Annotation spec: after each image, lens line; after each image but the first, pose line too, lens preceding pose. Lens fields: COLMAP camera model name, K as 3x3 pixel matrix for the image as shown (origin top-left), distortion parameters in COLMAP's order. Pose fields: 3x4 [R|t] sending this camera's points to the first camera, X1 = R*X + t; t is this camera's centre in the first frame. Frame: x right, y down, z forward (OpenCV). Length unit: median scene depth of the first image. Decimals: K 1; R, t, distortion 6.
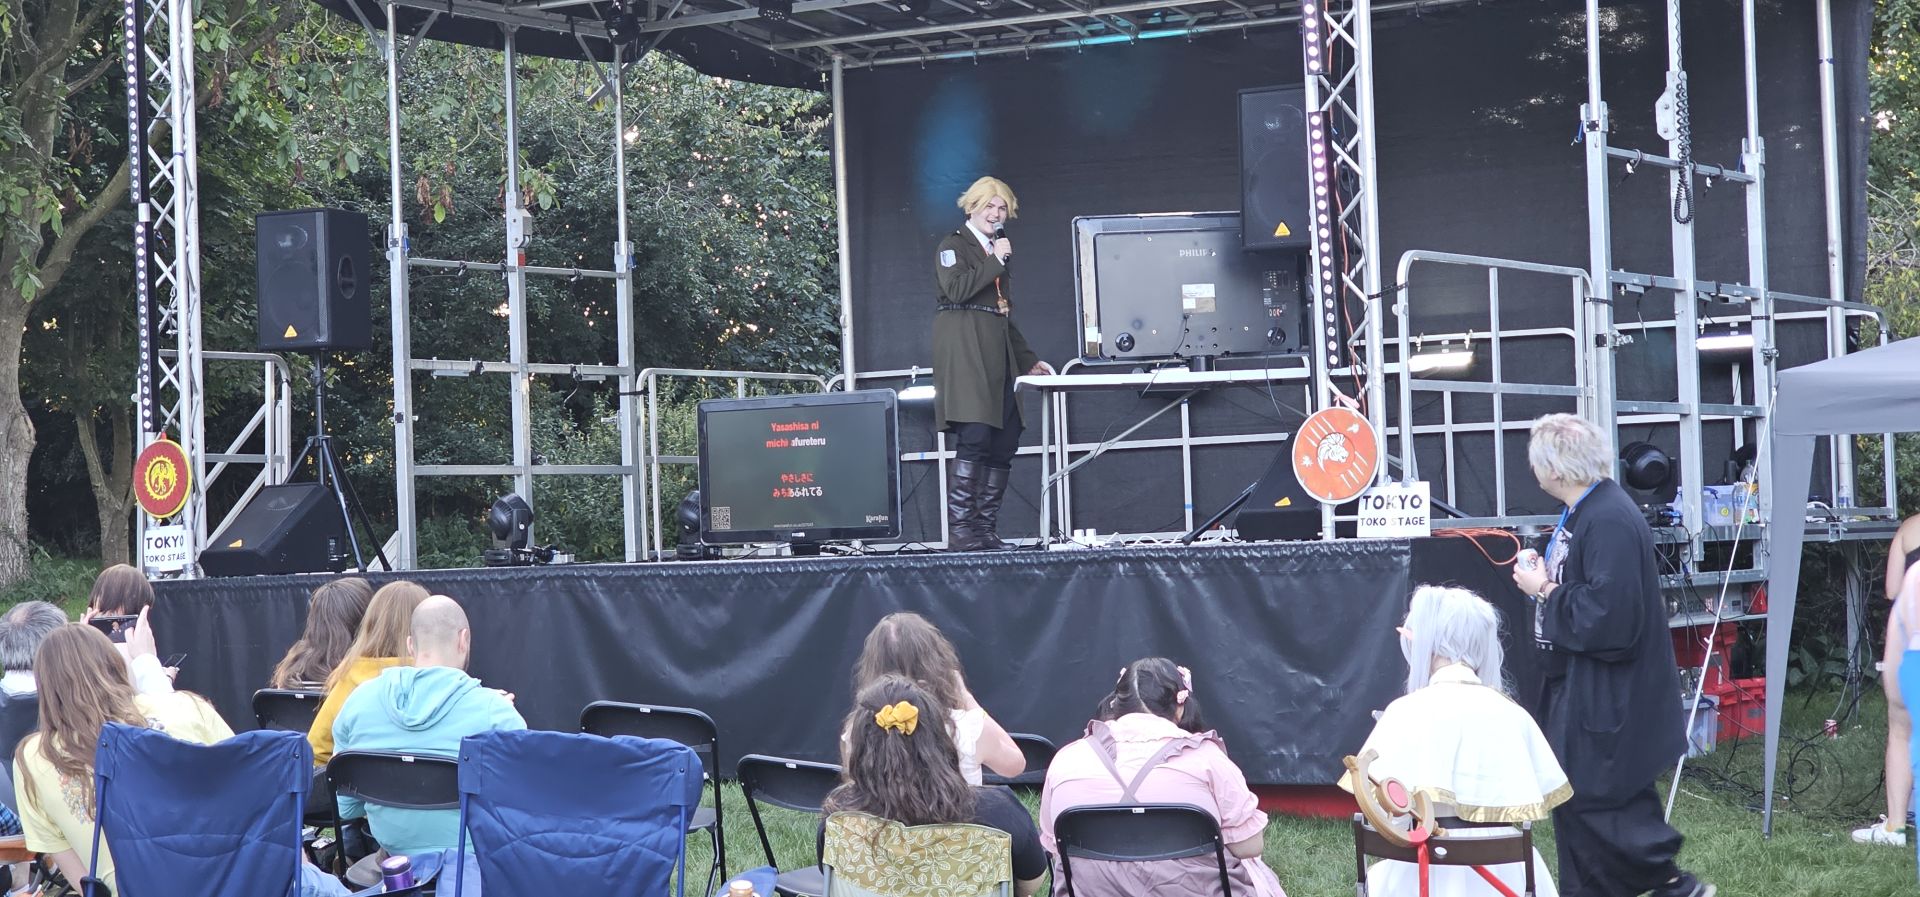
lens RADIAL K [[3629.6, 0, 960.0], [0, 3629.6, 448.5], [0, 0, 1]] dist [-0.014880, 0.063600]
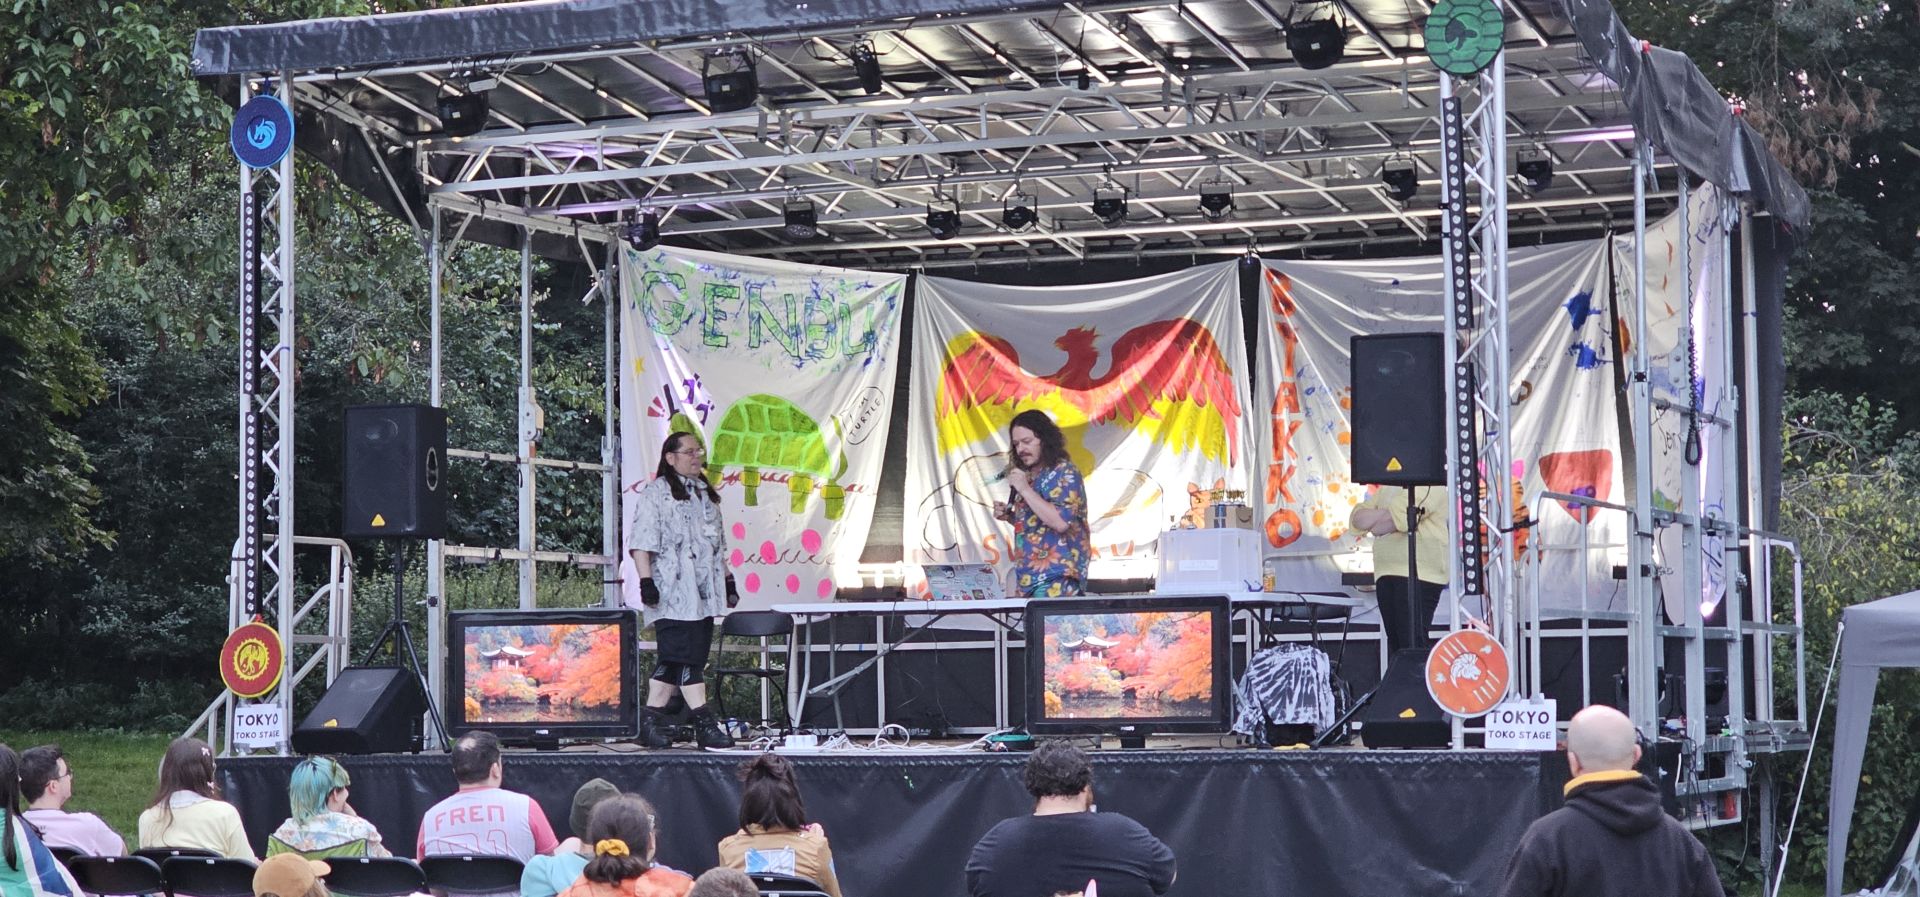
lens RADIAL K [[3636.5, 0, 960.0], [0, 3636.5, 448.5], [0, 0, 1]] dist [0.033259, 0.218983]
pose [[0.988784, 0.033625, 0.145520, -0.189073], [-0.027169, 0.998566, -0.046125, -0.009896], [-0.146862, 0.041654, 0.988280, -0.068605]]
